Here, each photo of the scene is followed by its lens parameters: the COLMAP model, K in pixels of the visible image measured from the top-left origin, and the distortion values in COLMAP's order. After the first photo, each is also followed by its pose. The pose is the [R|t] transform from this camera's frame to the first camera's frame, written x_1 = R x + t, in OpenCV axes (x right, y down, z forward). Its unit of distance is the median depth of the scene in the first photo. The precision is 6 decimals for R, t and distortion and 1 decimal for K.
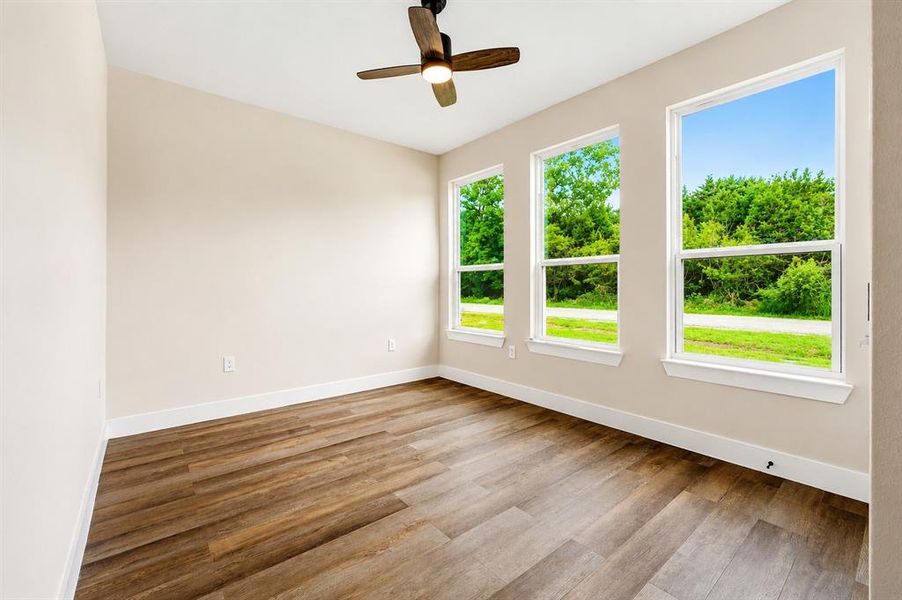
lens RADIAL K [[380.9, 0, 445.5], [0, 380.9, 293.8], [0, 0, 1]] dist [0.014993, 0.000035]
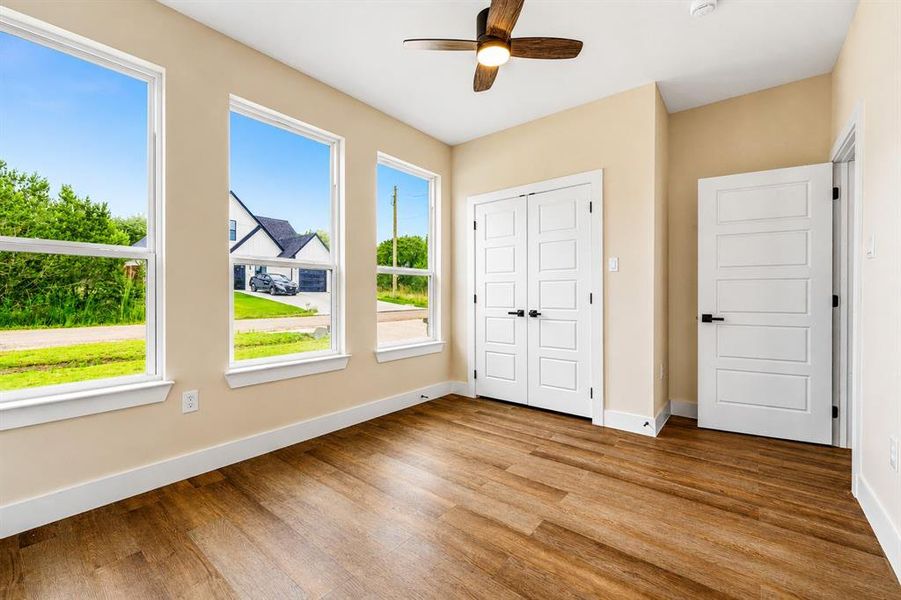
lens RADIAL K [[380.5, 0, 448.2], [0, 380.5, 297.8], [0, 0, 1]] dist [0.014993, 0.000035]
pose [[-0.217971, -0.005784, 0.975938, -0.637962], [0.009239, 0.999925, 0.007989, -0.013582], [-0.975912, 0.010758, -0.217901, 0.930442]]
